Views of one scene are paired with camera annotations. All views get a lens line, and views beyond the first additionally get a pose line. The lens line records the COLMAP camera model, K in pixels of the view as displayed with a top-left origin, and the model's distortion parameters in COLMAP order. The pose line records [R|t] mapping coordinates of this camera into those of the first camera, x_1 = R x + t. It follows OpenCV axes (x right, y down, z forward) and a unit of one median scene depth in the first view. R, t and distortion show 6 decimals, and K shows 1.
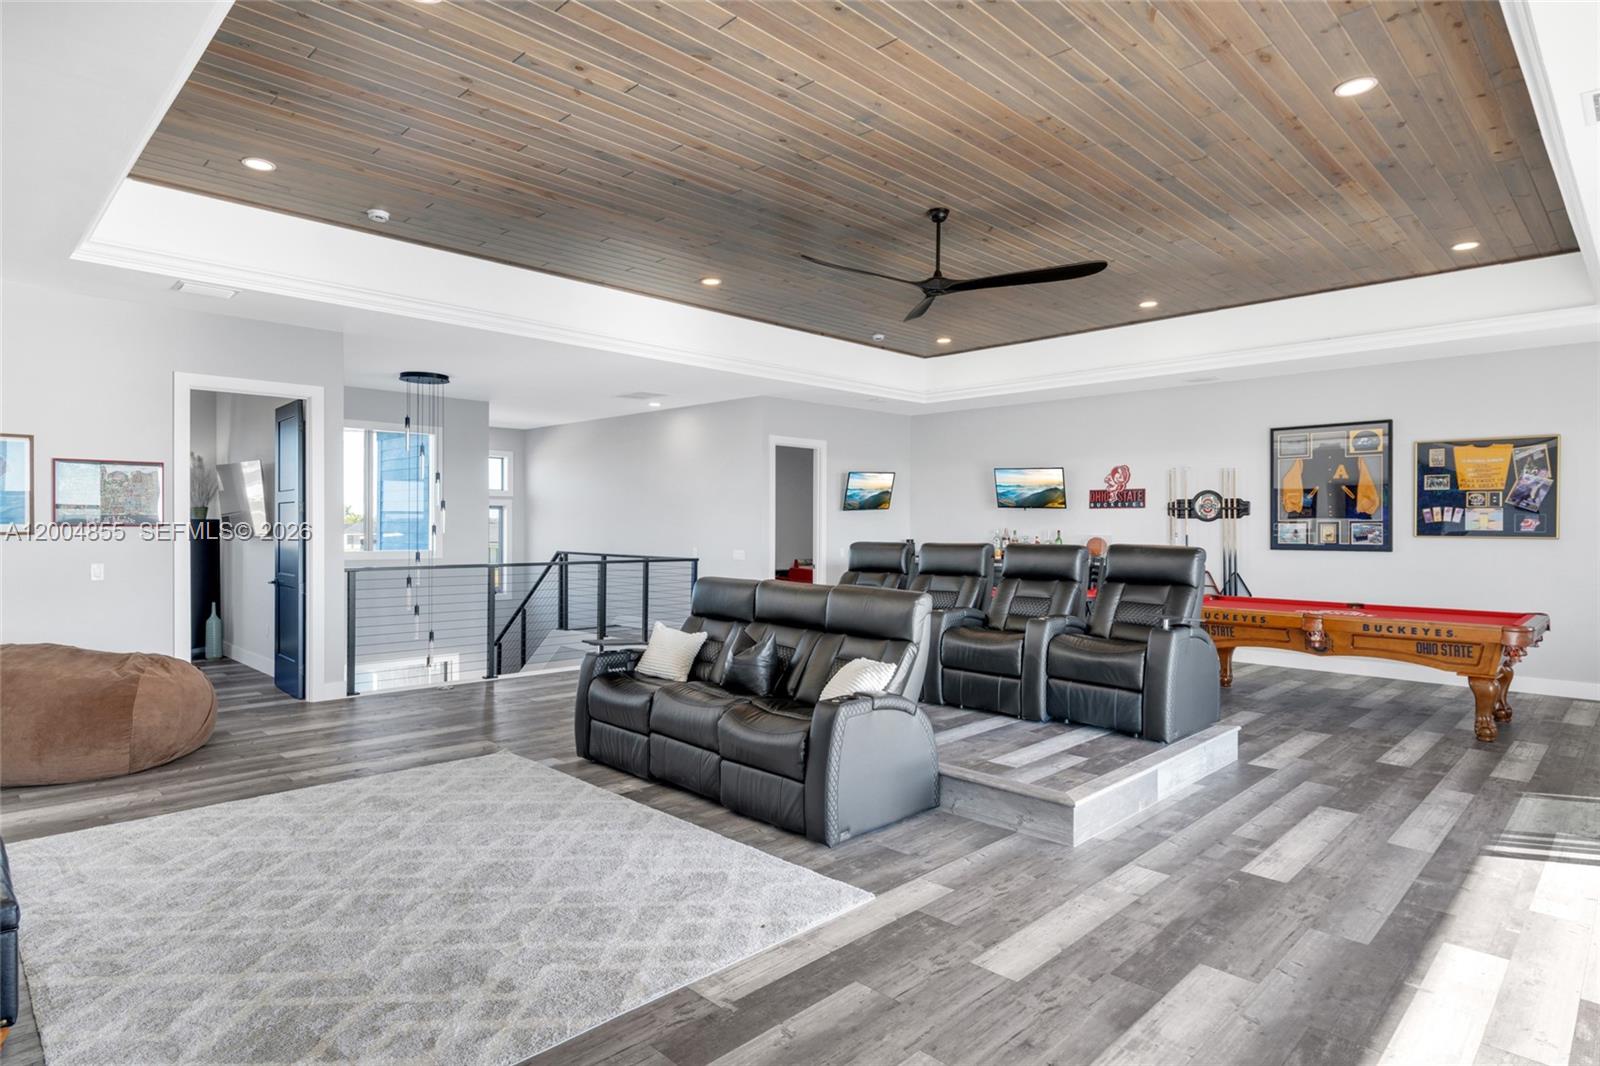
lens RADIAL K [[882.3, 0, 800.0], [0, 882.3, 533.0], [0, 0, 1]] dist [-0.000300, 0.000480]
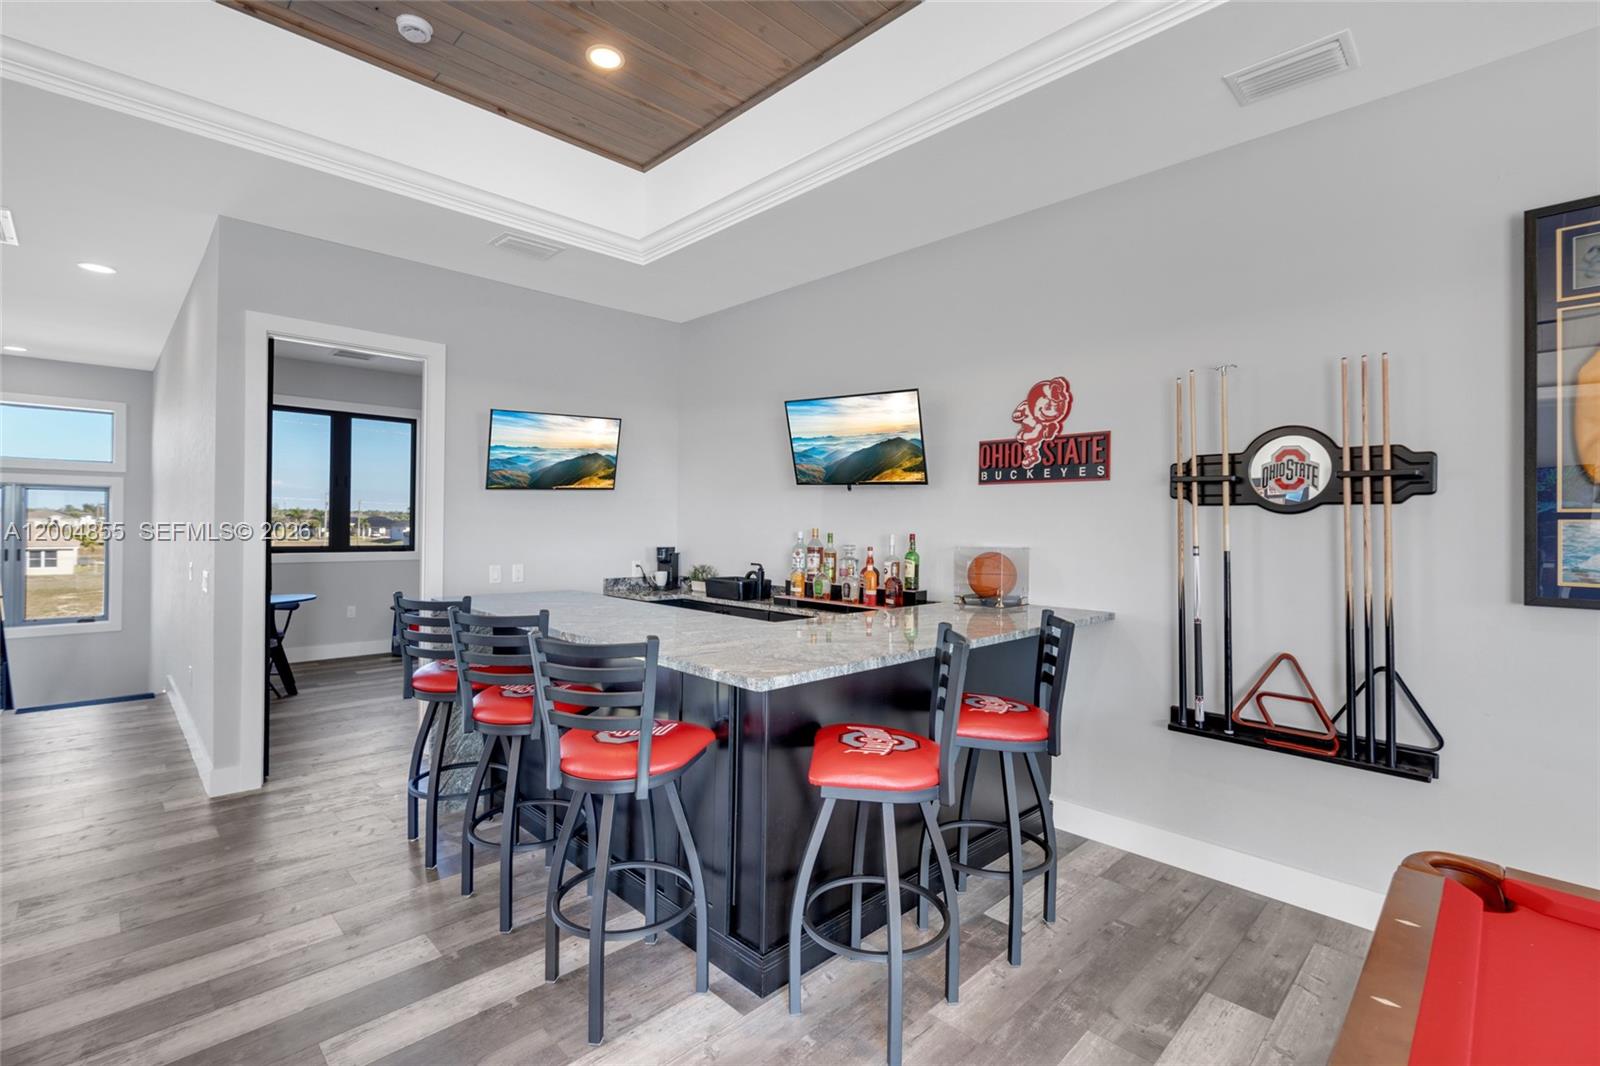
lens RADIAL K [[720.8, 0, 802.3], [0, 720.8, 521.6], [0, 0, 1]] dist [-0.007998, 0.000980]
pose [[0.999959, 0.009093, -0.000450, 0.245141], [-0.009098, 0.999883, -0.012285, -0.004315], [0.000338, 0.012289, 0.999924, 0.654894]]
